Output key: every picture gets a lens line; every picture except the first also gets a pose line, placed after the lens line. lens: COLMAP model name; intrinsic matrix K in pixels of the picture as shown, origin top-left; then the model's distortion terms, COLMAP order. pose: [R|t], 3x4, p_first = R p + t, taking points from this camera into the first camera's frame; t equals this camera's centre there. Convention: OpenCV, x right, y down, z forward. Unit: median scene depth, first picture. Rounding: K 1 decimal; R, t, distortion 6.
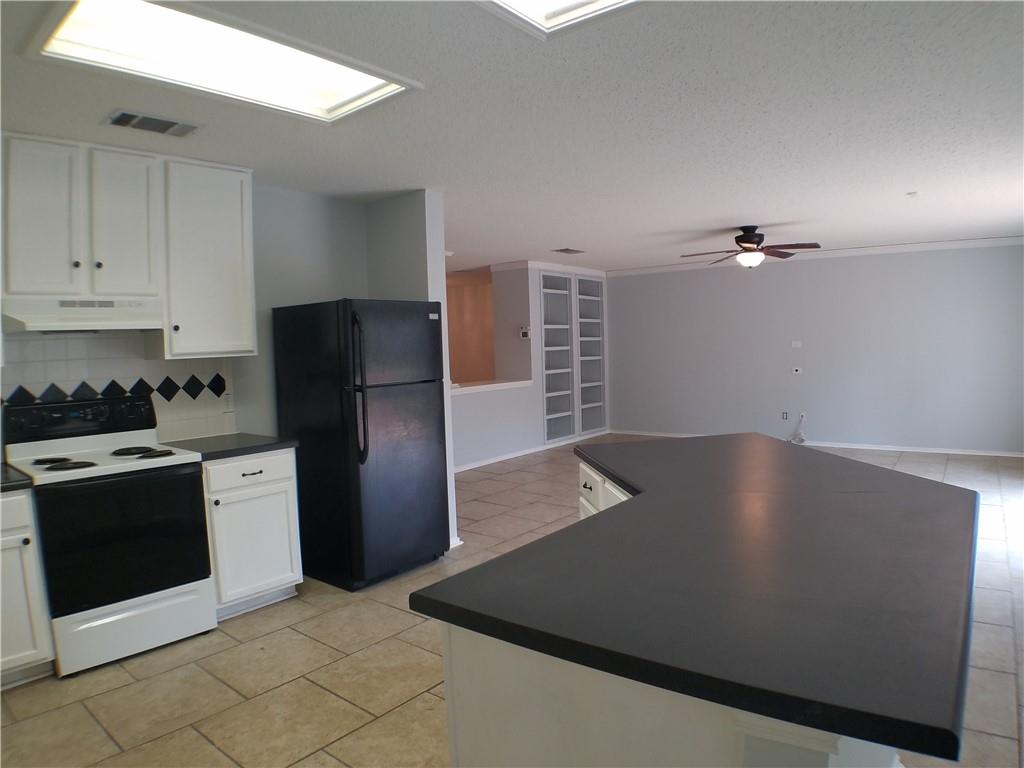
lens RADIAL K [[634.6, 0, 512.0], [0, 634.6, 384.0], [0, 0, 1]] dist [-0.153977, 0.024525]
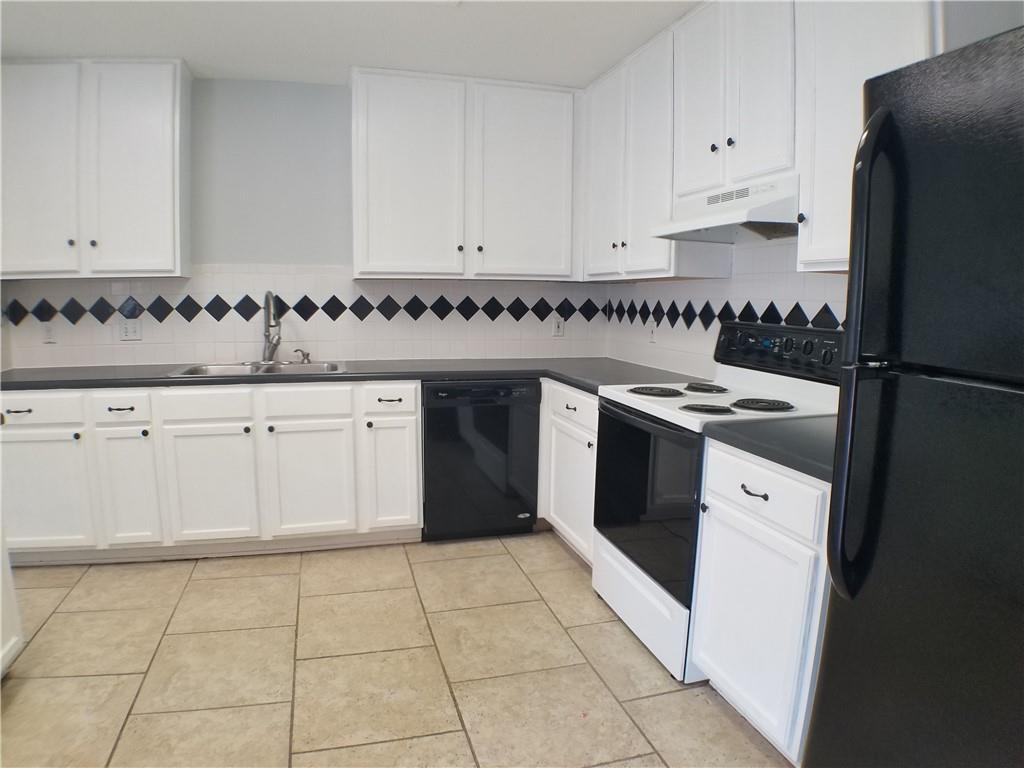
lens RADIAL K [[634.6, 0, 512.0], [0, 634.6, 384.0], [0, 0, 1]] dist [-0.153977, 0.024525]
pose [[-0.567428, 0.134735, -0.812325, 0.113672], [-0.048614, 0.979320, 0.196391, -0.038772], [0.821987, 0.150928, -0.549143, 1.171448]]
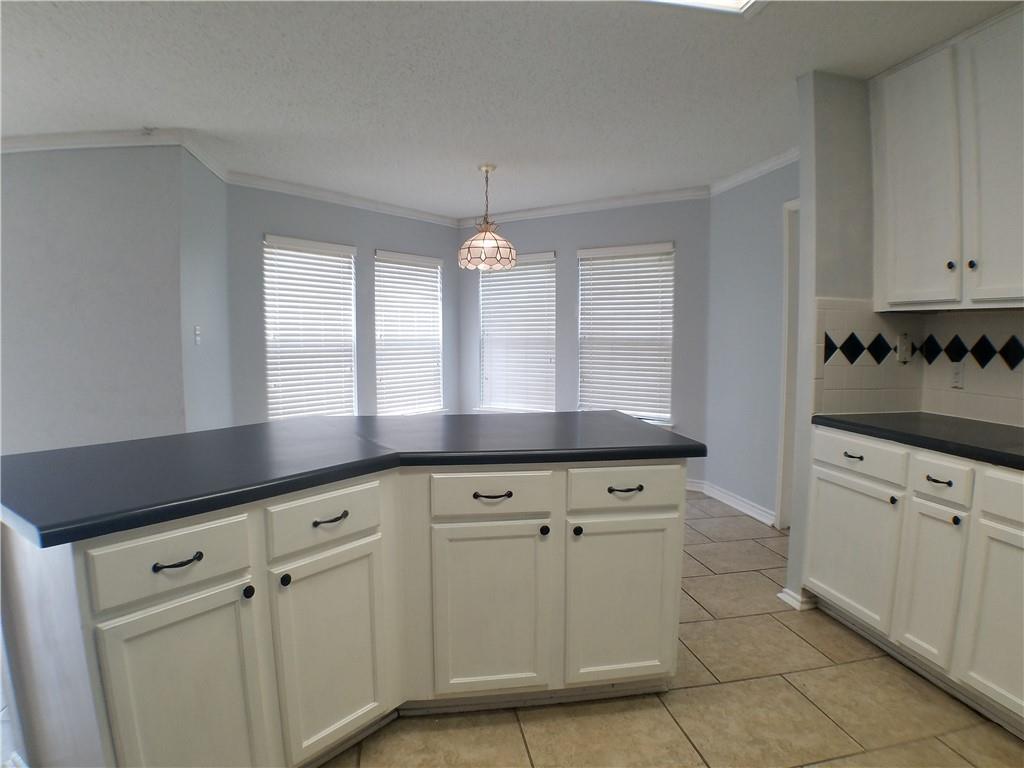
lens RADIAL K [[634.6, 0, 512.0], [0, 634.6, 384.0], [0, 0, 1]] dist [-0.153977, 0.024525]
pose [[-0.745208, -0.022570, 0.666450, -0.353777], [0.064480, 0.992305, 0.105705, -0.008680], [-0.663707, 0.121745, -0.738018, 1.002875]]
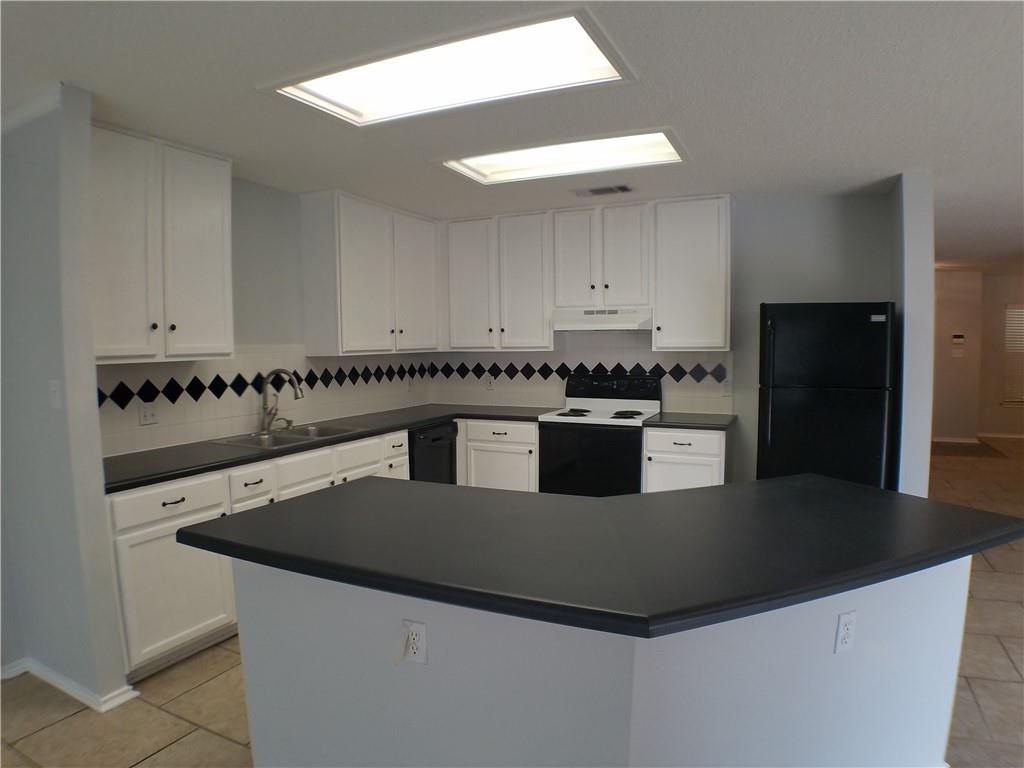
lens RADIAL K [[634.6, 0, 512.0], [0, 634.6, 384.0], [0, 0, 1]] dist [-0.153977, 0.024525]
pose [[0.233454, 0.091721, -0.968032, 0.784717], [-0.059699, 0.995015, 0.079881, -0.064223], [0.970534, 0.039142, 0.237766, 0.366873]]
